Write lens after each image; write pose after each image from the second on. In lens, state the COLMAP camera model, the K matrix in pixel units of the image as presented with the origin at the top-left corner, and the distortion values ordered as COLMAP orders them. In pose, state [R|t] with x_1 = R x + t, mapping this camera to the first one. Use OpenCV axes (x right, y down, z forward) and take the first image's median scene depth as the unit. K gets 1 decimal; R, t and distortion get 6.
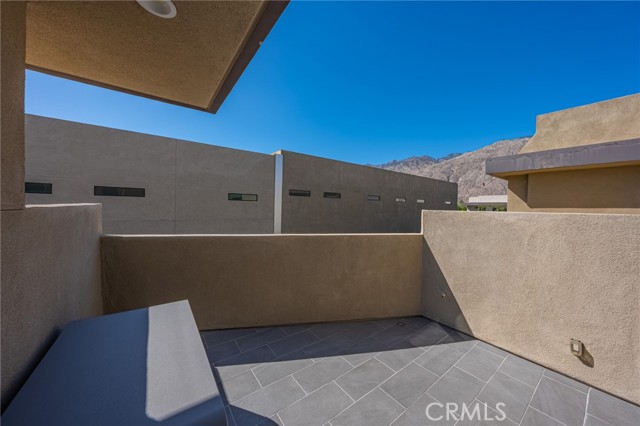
lens RADIAL K [[223.6, 0, 320.0], [0, 223.6, 213.0], [0, 0, 1]] dist [-0.000688, 0.000030]
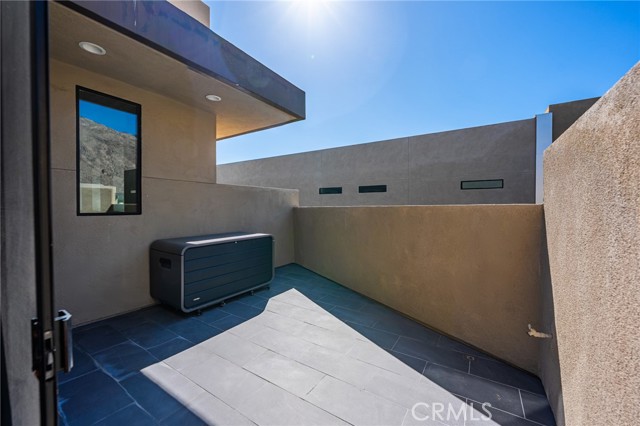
lens RADIAL K [[250.7, 0, 320.0], [0, 250.7, 213.0], [0, 0, 1]] dist [-0.000151, 0.000011]
pose [[0.346264, -0.001110, -0.938136, 0.821575], [-0.017633, 0.999815, -0.007691, 0.133467], [0.937971, 0.019206, 0.346181, 0.401159]]
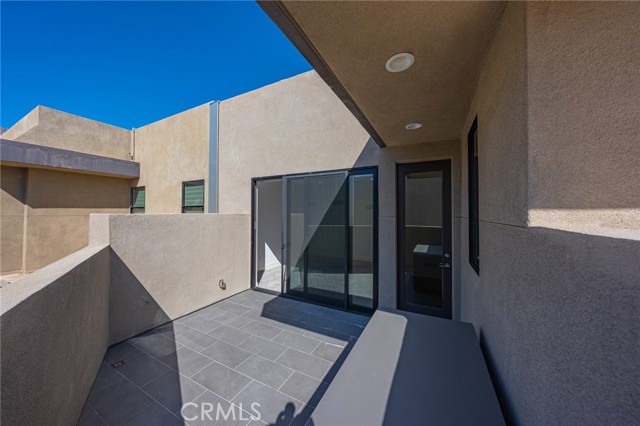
lens RADIAL K [[223.6, 0, 320.0], [0, 223.6, 213.0], [0, 0, 1]] dist [-0.000688, 0.000030]
pose [[-0.436198, -0.026210, 0.899469, -0.602477], [0.011141, 0.999342, 0.034524, -0.037829], [-0.899782, 0.025080, -0.435619, 0.689823]]
